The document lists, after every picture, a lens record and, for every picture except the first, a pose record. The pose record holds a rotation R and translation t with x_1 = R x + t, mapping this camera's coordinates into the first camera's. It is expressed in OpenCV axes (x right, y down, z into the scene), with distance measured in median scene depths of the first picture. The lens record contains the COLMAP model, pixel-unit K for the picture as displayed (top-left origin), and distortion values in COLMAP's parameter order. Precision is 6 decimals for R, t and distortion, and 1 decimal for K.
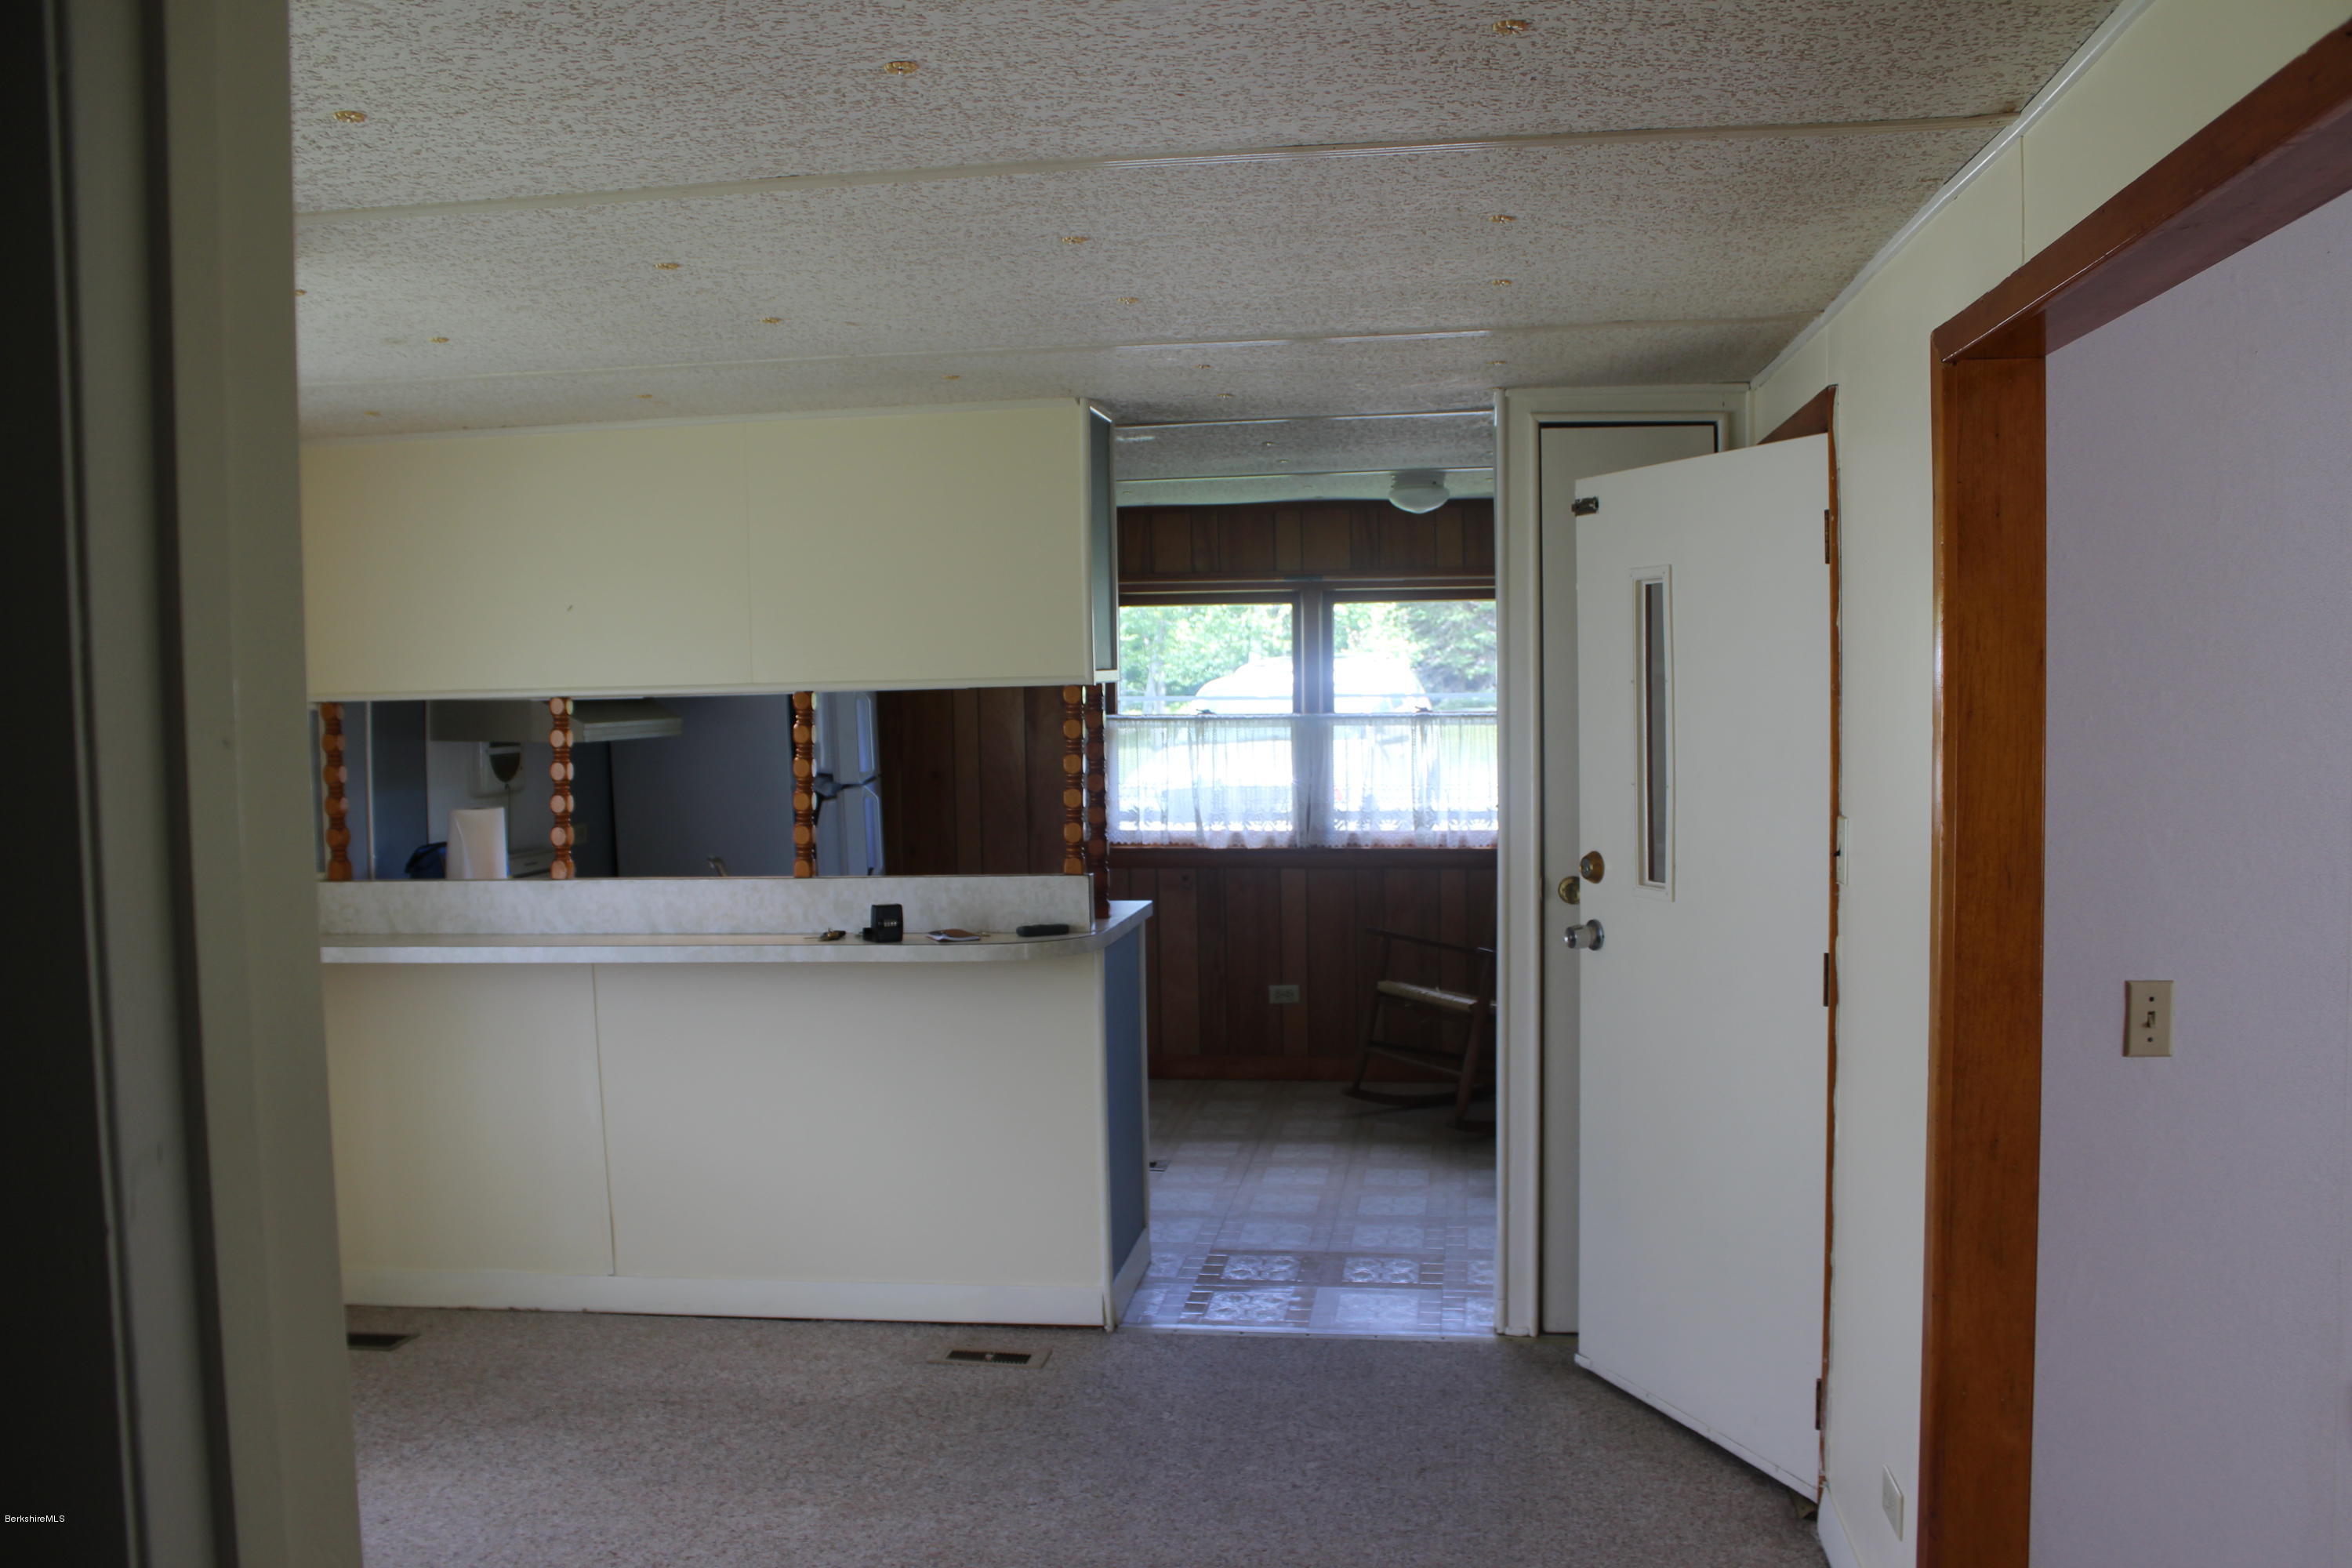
lens RADIAL K [[1959.9, 0, 1179.8], [0, 1959.9, 769.7], [0, 0, 1]] dist [-0.096517, 0.027289]
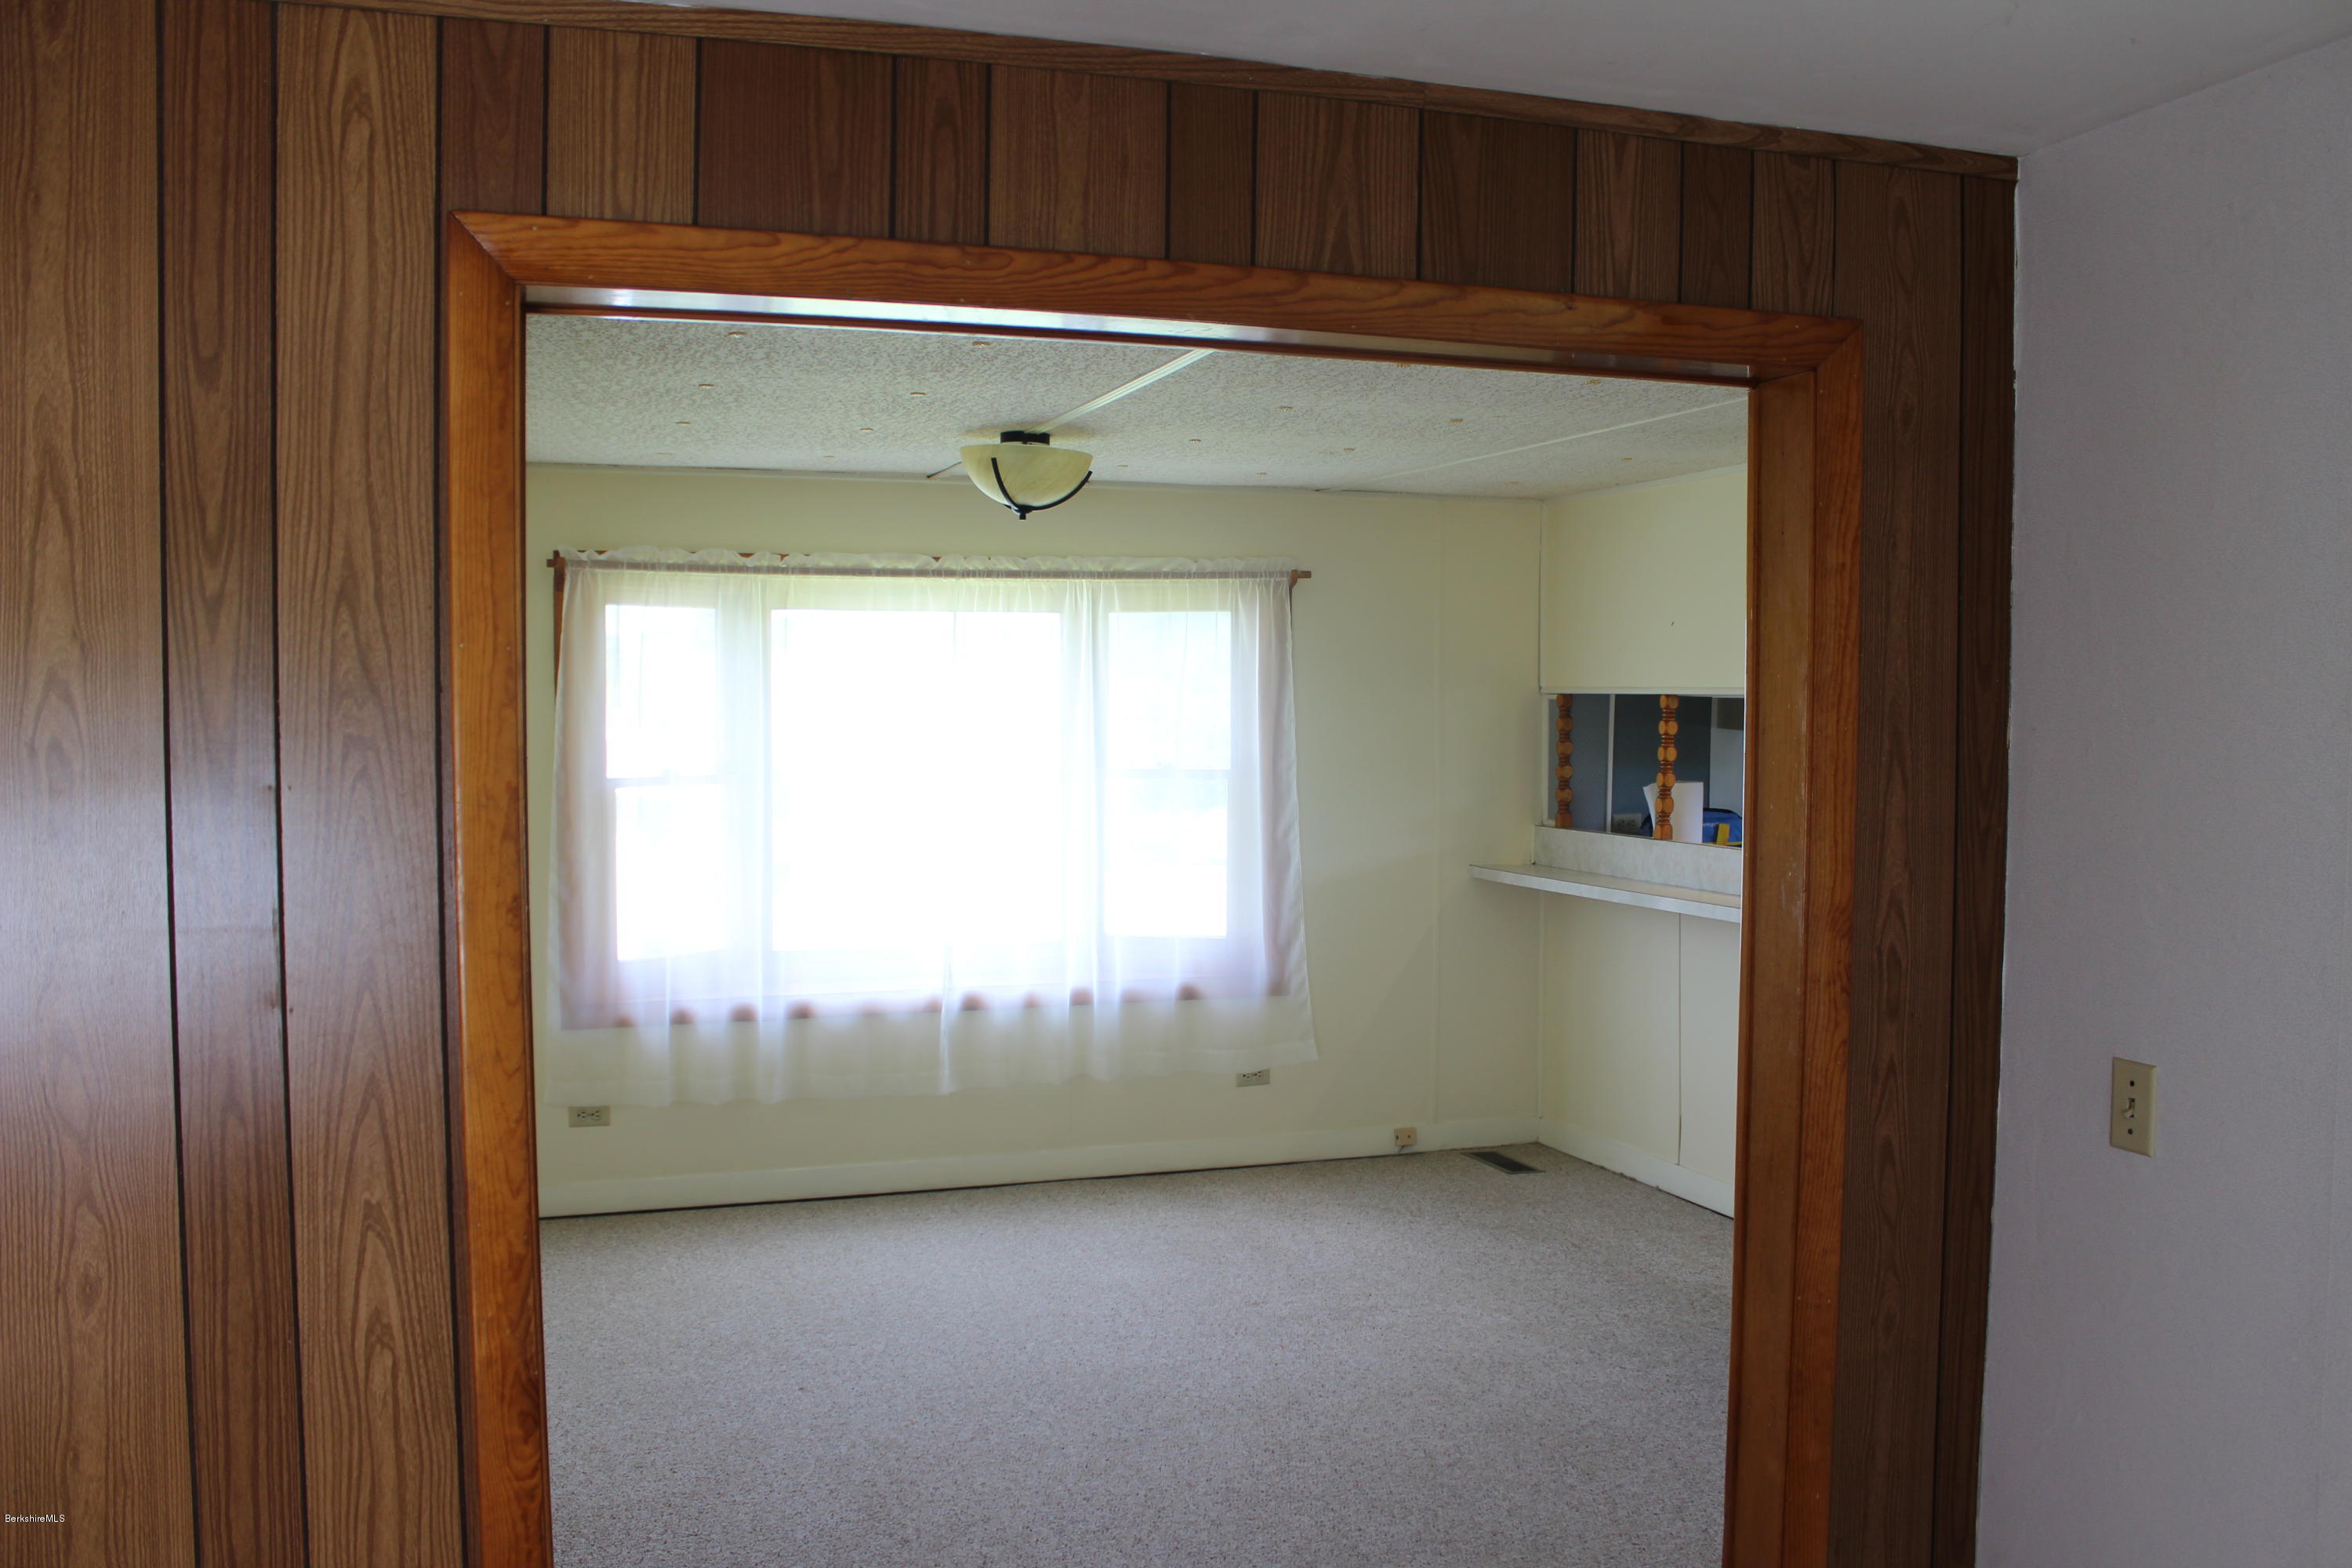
lens RADIAL K [[1959.9, 0, 1186.2], [0, 1959.9, 799.7], [0, 0, 1]] dist [-0.096517, 0.027289]
pose [[0.461901, 0.067167, -0.884385, 0.650216], [-0.050533, 0.997502, 0.049365, -0.015590], [0.885491, 0.021889, 0.464141, 0.145966]]
